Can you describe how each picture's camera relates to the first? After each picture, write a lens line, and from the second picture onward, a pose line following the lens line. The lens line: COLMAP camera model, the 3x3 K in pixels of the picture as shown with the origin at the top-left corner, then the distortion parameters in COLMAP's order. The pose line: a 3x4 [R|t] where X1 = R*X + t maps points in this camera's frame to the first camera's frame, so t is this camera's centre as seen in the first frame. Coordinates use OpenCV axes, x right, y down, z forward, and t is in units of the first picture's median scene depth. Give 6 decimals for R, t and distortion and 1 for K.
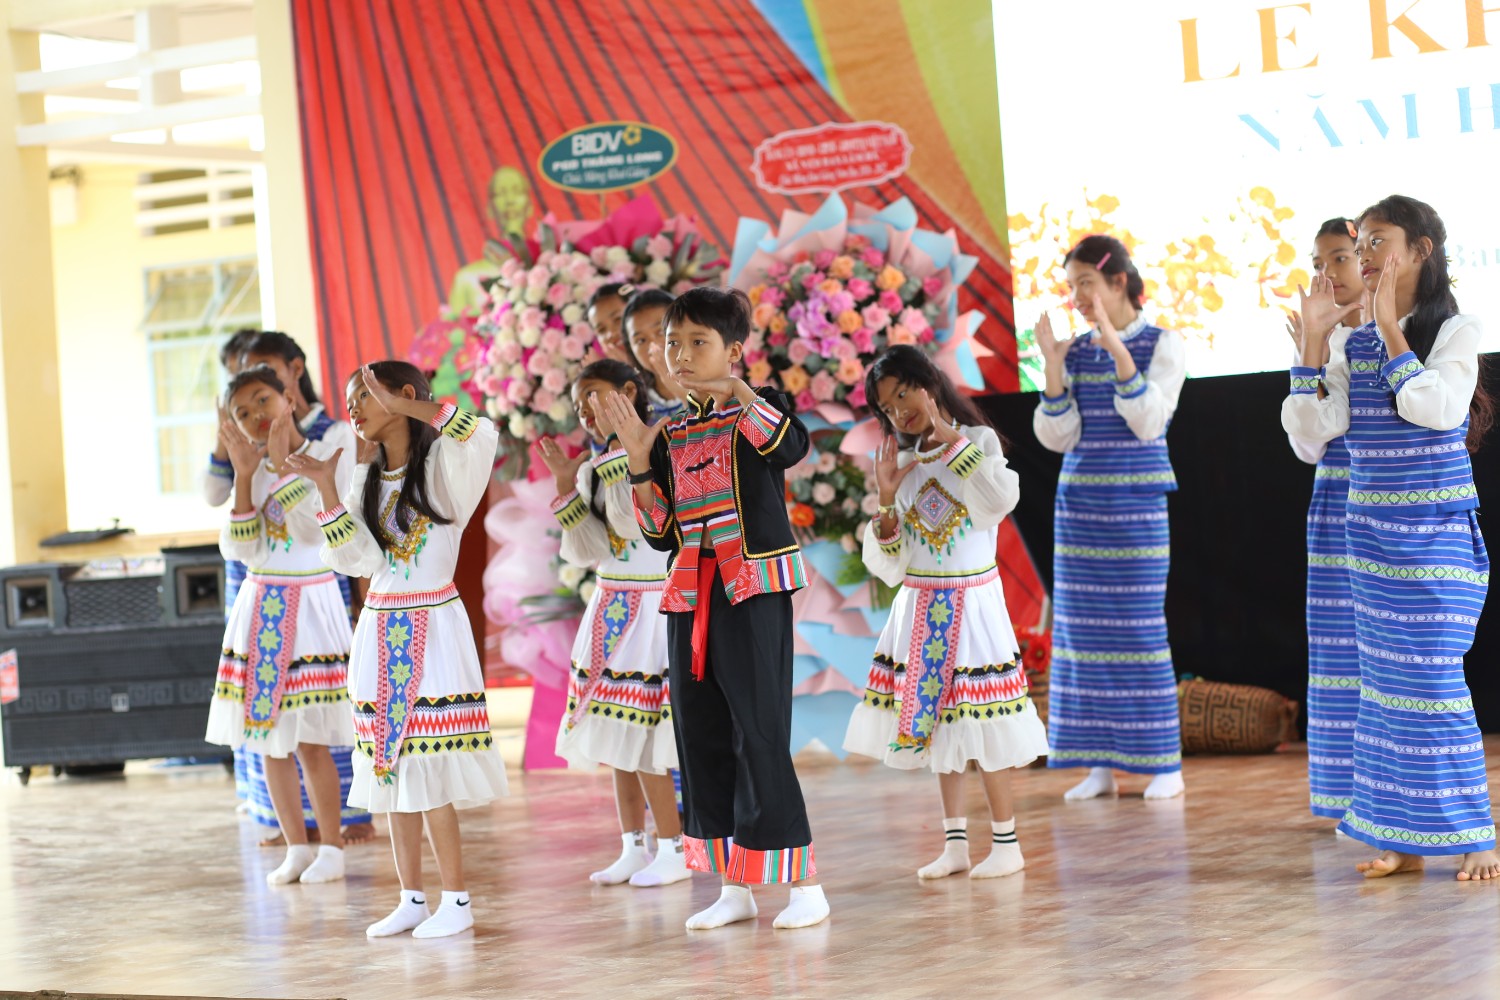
lens RADIAL K [[3569.8, 0, 748.0], [0, 3569.8, 501.6], [0, 0, 1]] dist [-0.103987, -0.611511]
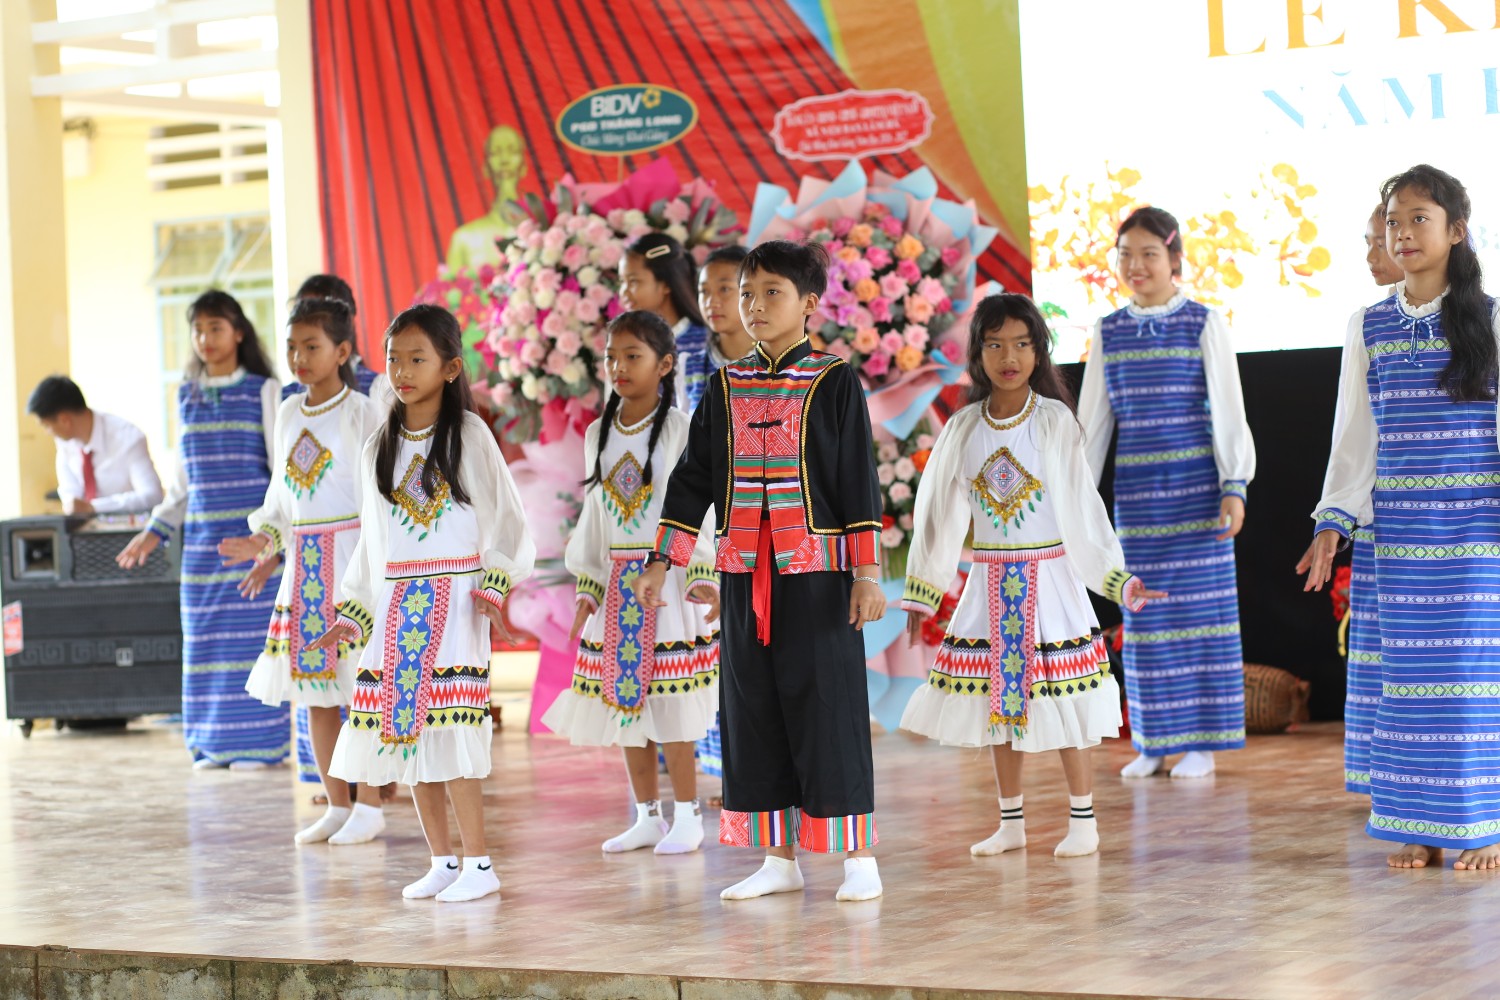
lens RADIAL K [[3563.2, 0, 753.7], [0, 3563.2, 501.0], [0, 0, 1]] dist [-0.081293, -0.980350]
pose [[0.999752, 0.022206, 0.001423, -0.003147], [-0.022217, 0.999718, 0.008376, 0.000703], [-0.001236, -0.008406, 0.999964, 0.006820]]
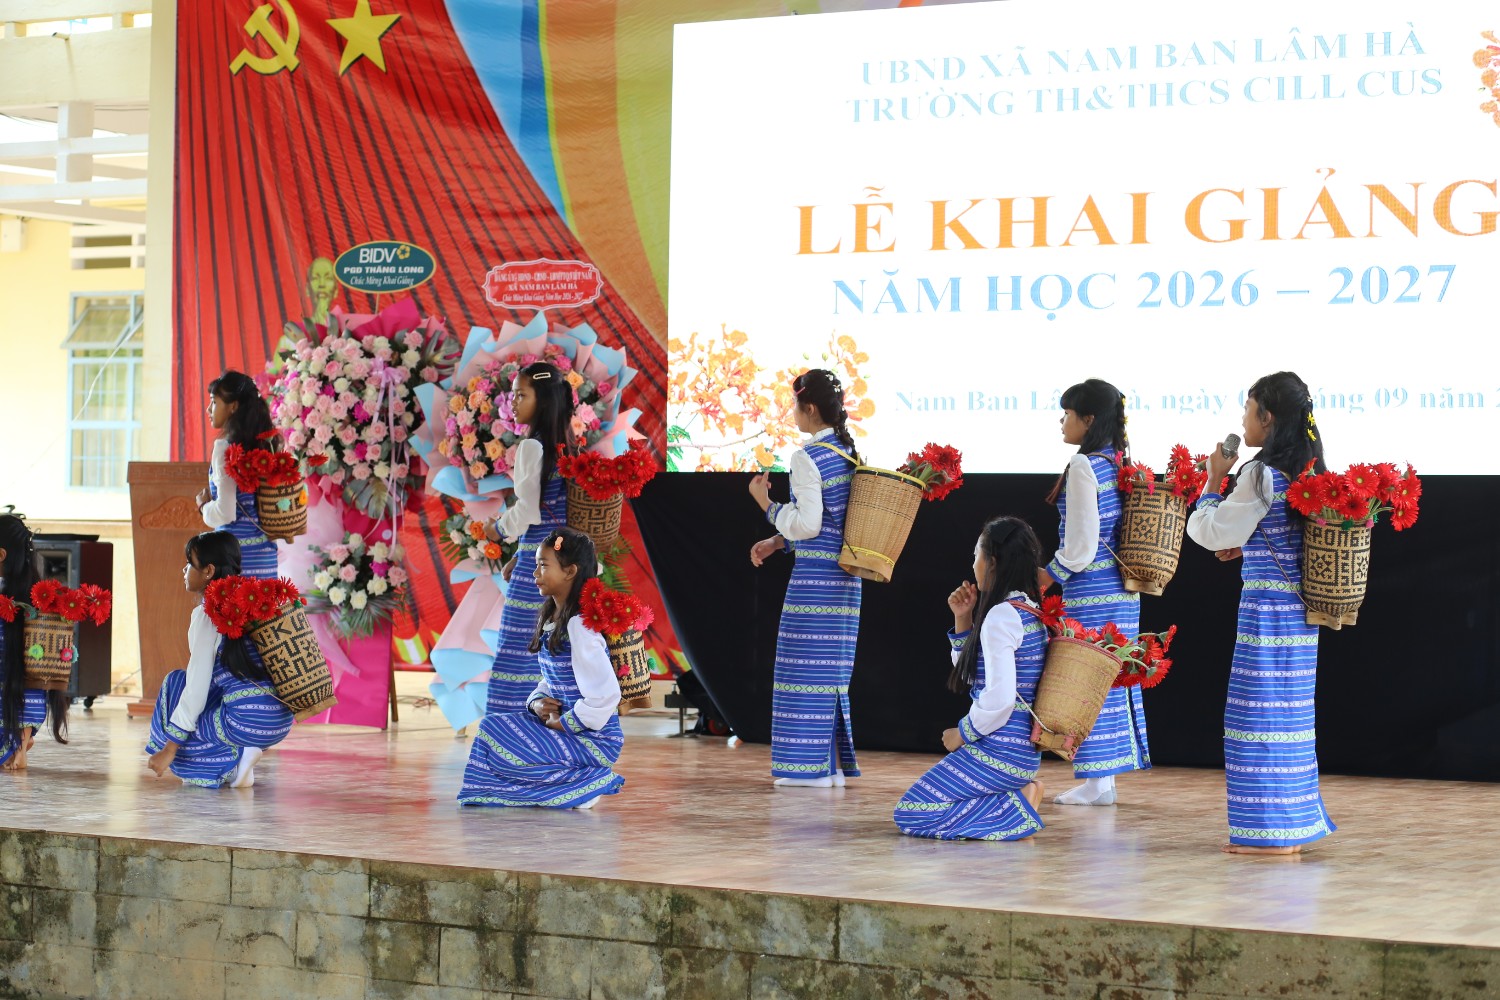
lens RADIAL K [[3543.8, 0, 750.8], [0, 3543.8, 500.9], [0, 0, 1]] dist [-0.073382, -1.435515]
pose [[0.996435, 0.084212, 0.005142, 0.101931], [-0.084166, 0.996415, -0.008567, -0.011350], [-0.005845, 0.008103, 0.999950, -0.325788]]
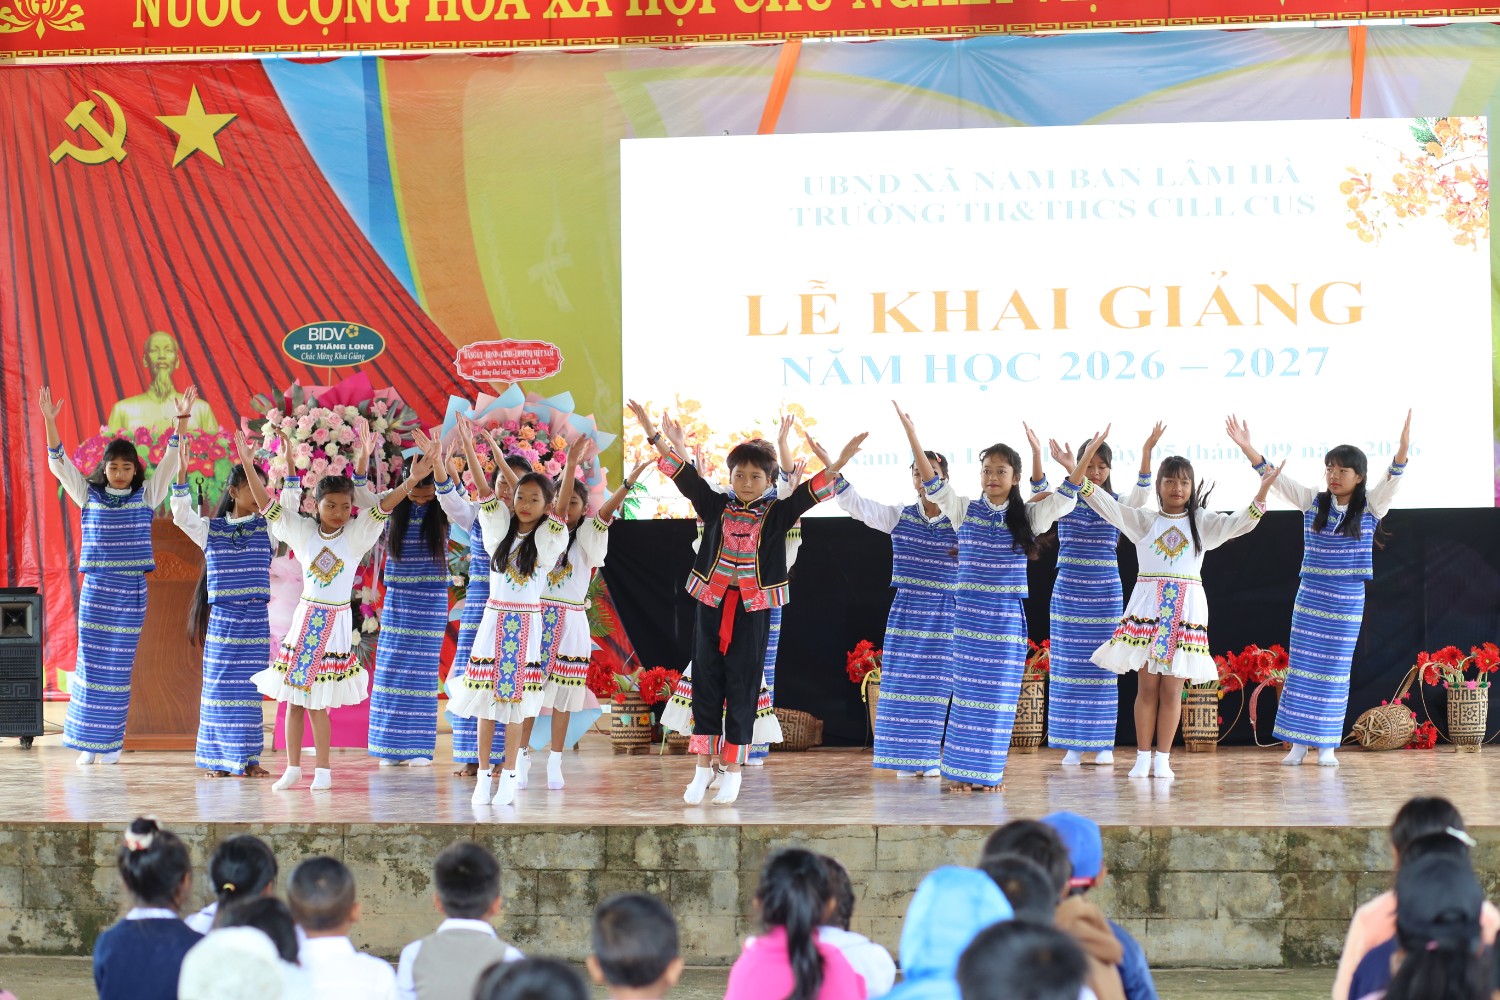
lens RADIAL K [[3536.9, 0, 747.9], [0, 3536.9, 499.3], [0, 0, 1]] dist [-0.084344, -1.400339]
pose [[0.920549, 0.065484, 0.385100, -0.472619], [-0.052596, 0.997650, -0.043920, 0.025534], [-0.387071, 0.020176, 0.921829, -0.455374]]
